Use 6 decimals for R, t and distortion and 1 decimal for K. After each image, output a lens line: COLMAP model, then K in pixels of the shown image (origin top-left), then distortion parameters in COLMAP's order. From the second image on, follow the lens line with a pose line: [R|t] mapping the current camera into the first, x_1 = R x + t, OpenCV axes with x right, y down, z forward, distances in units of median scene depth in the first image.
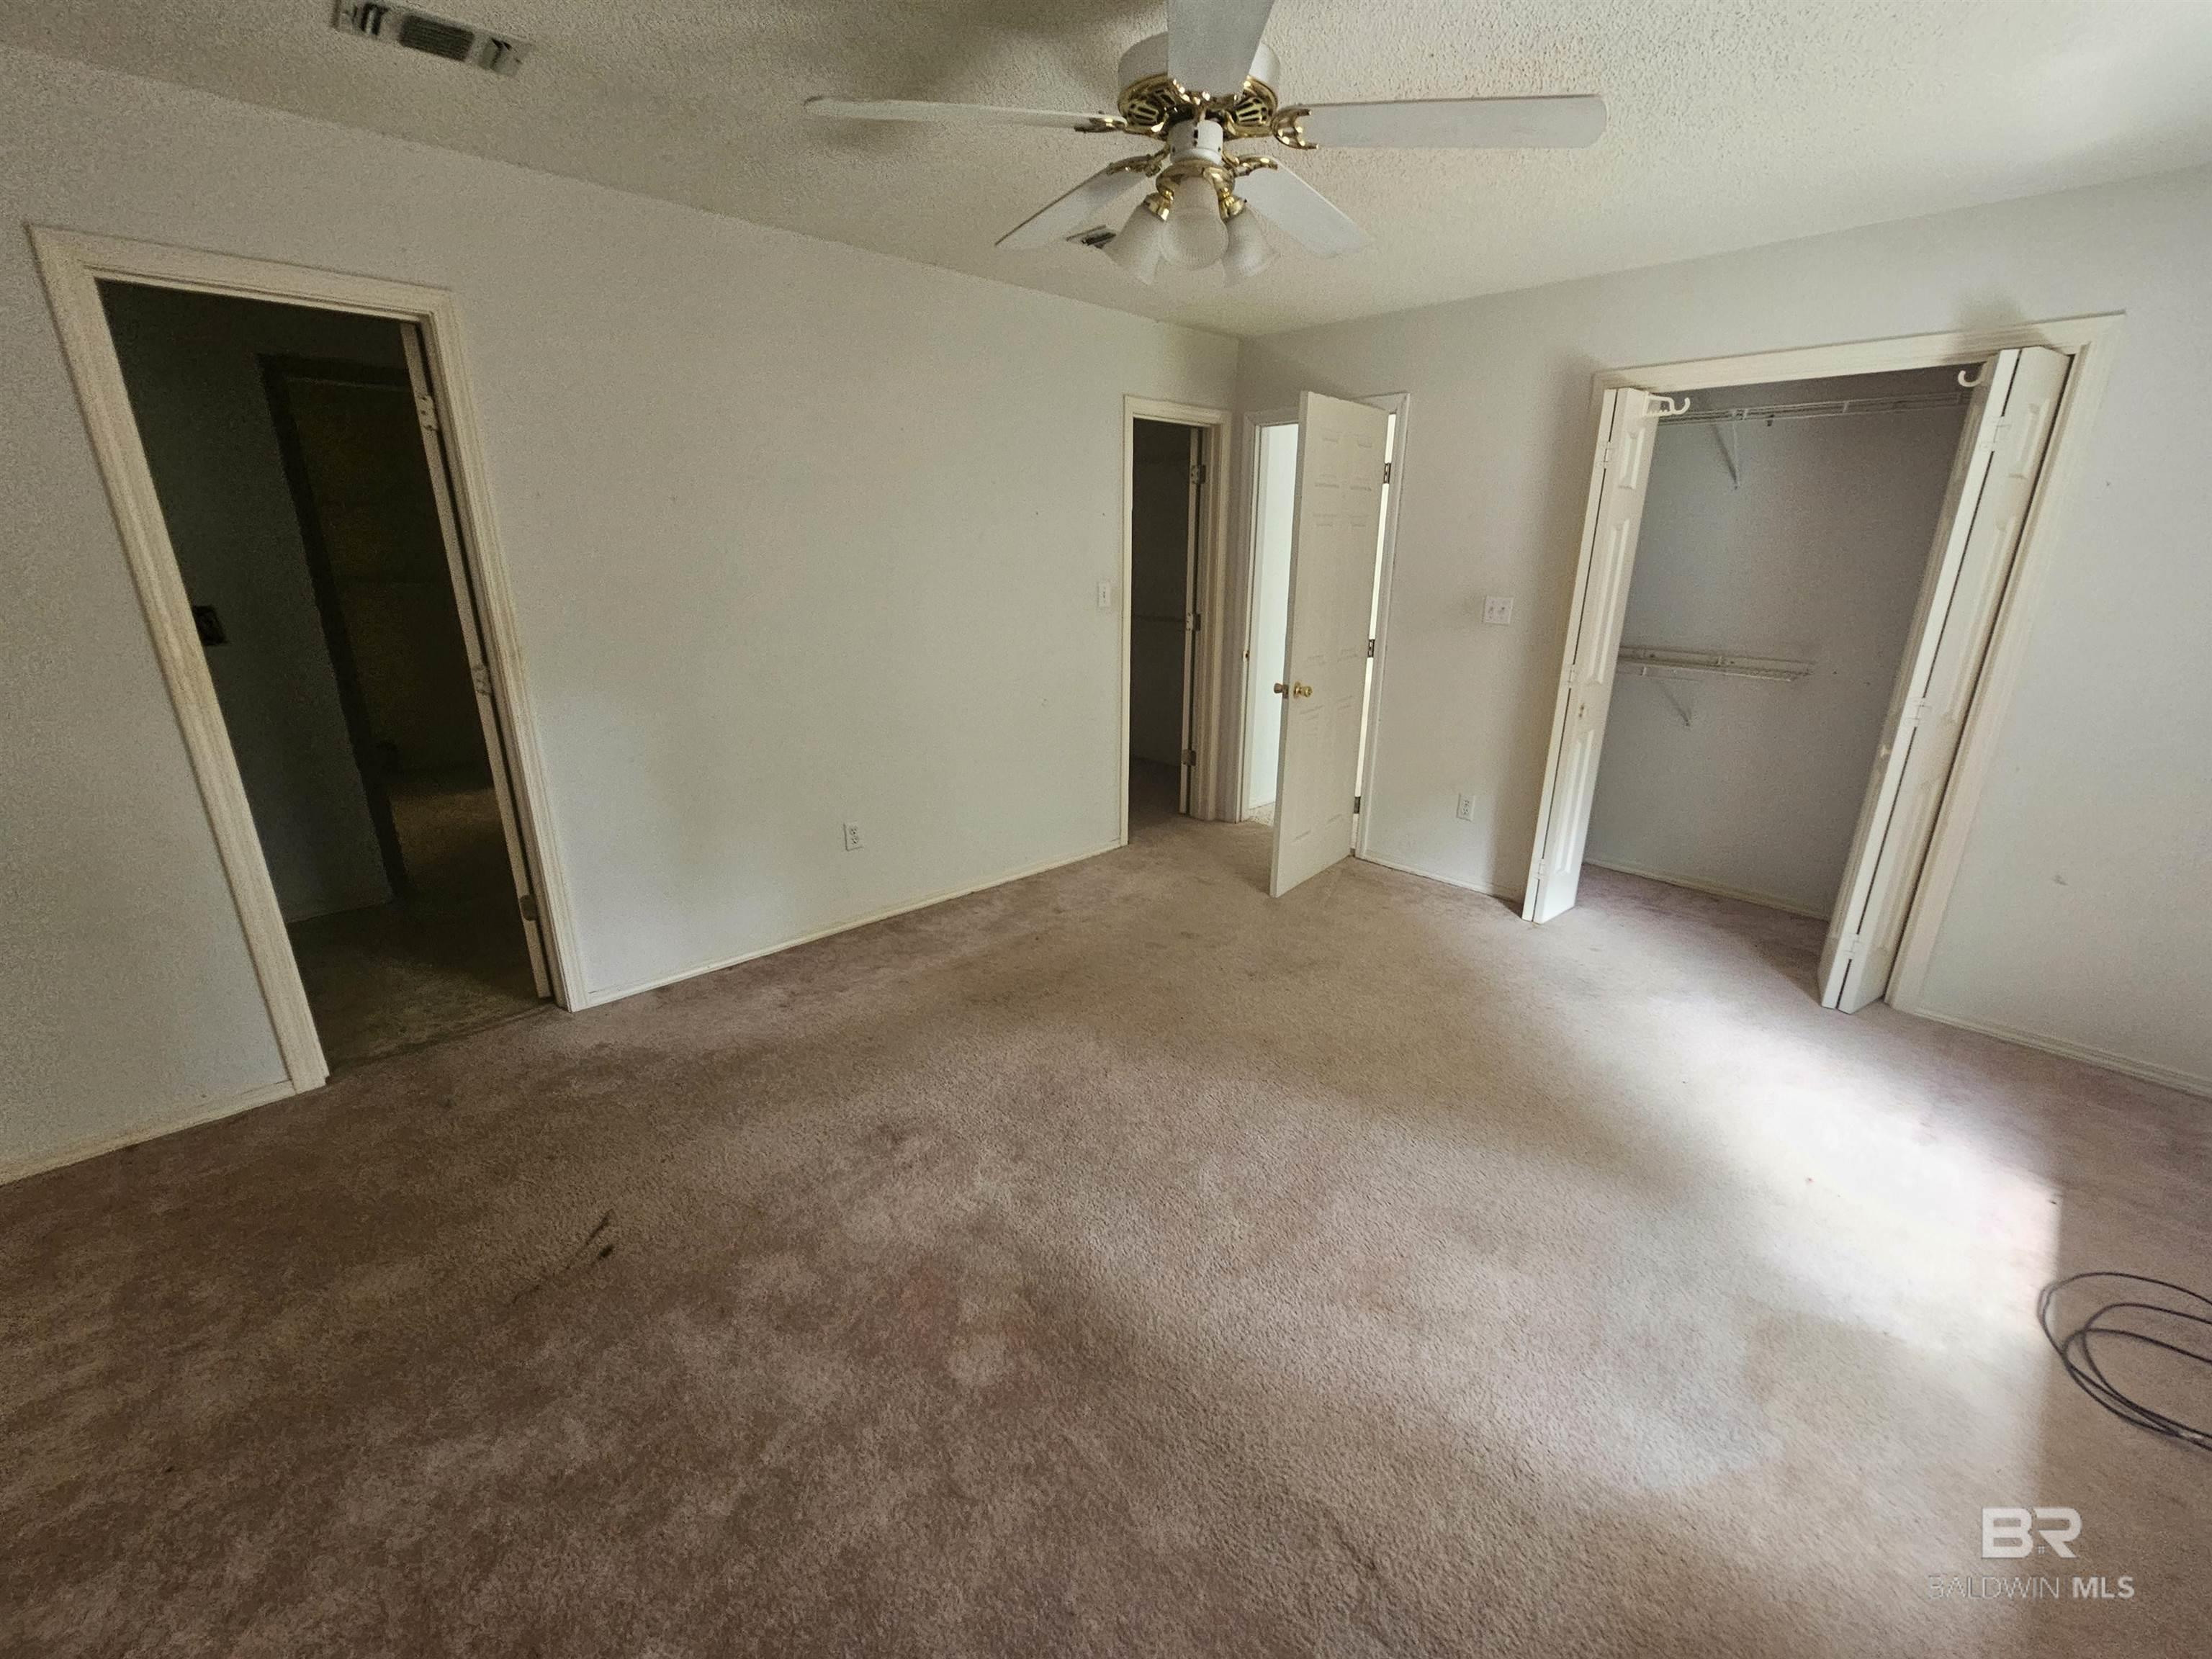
lens RADIAL K [[906.1, 0, 1117.5], [0, 906.1, 831.2], [0, 0, 1]] dist [-0.000663, -0.000372]
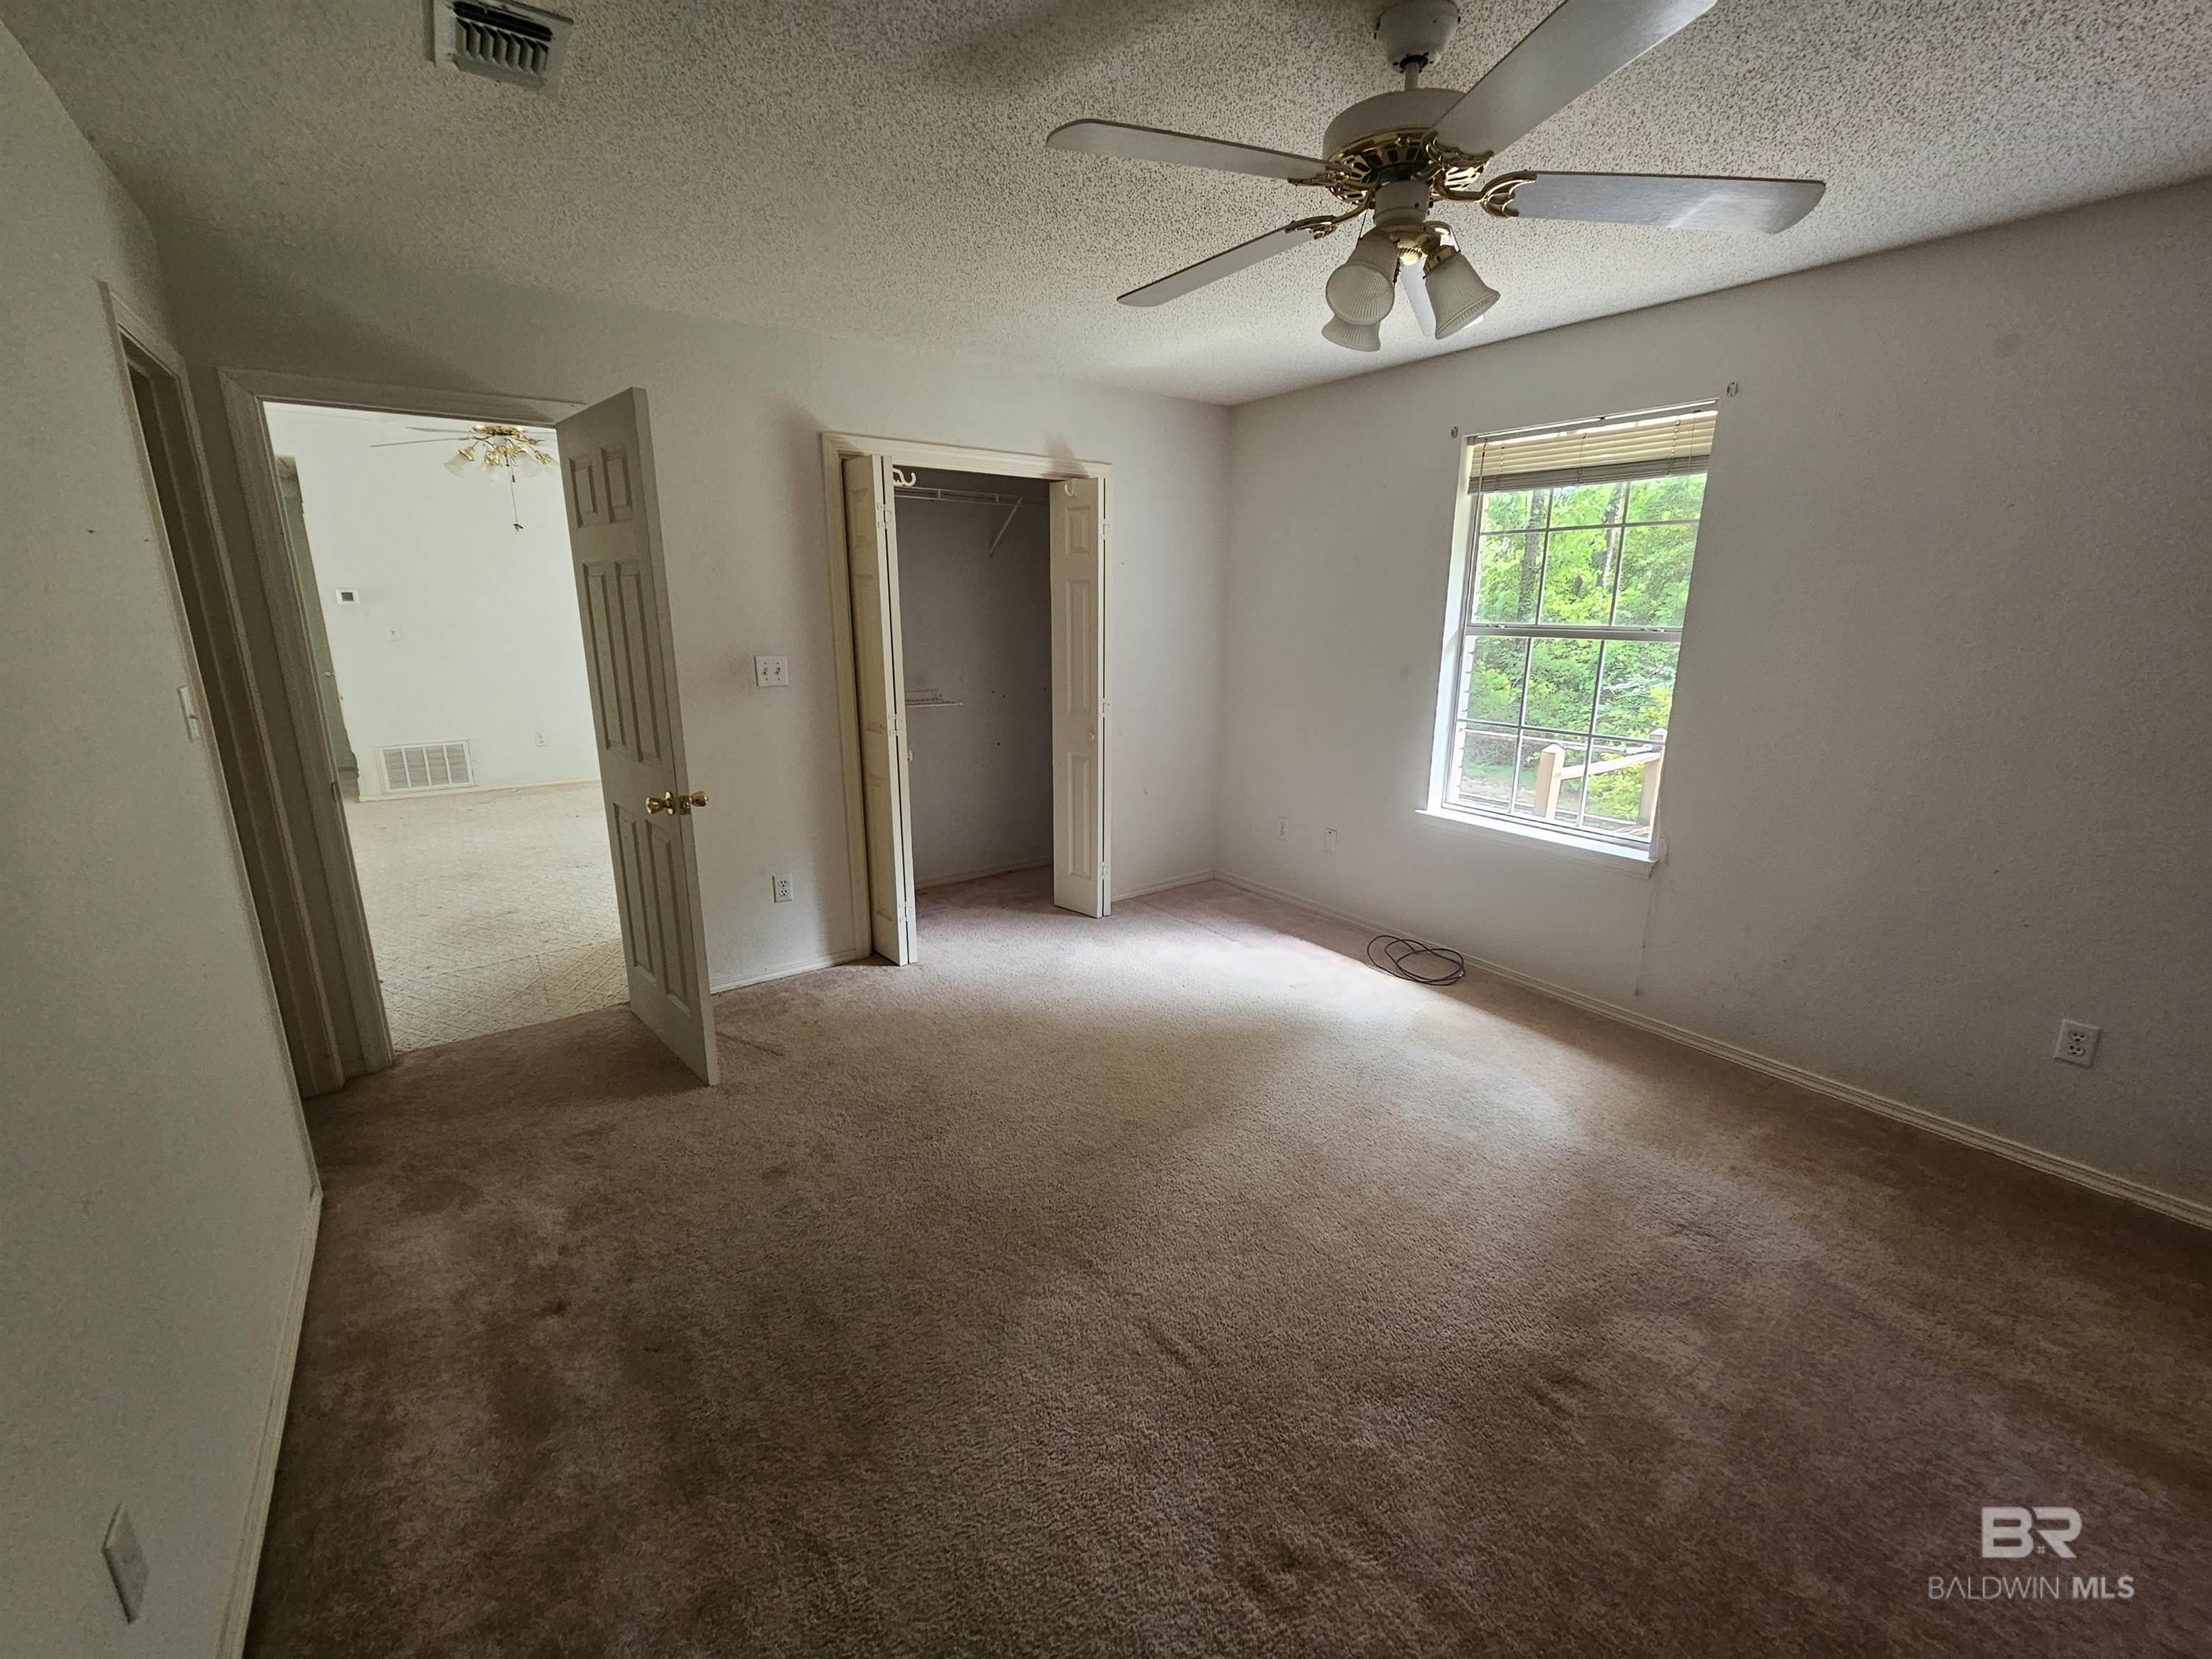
lens RADIAL K [[906.1, 0, 1117.5], [0, 906.1, 831.2], [0, 0, 1]] dist [-0.000663, -0.000372]
pose [[0.135693, -0.252872, 0.957937, -0.537274], [0.299116, 0.932218, 0.203713, -0.210601], [-0.944519, 0.258892, 0.202134, 0.634208]]
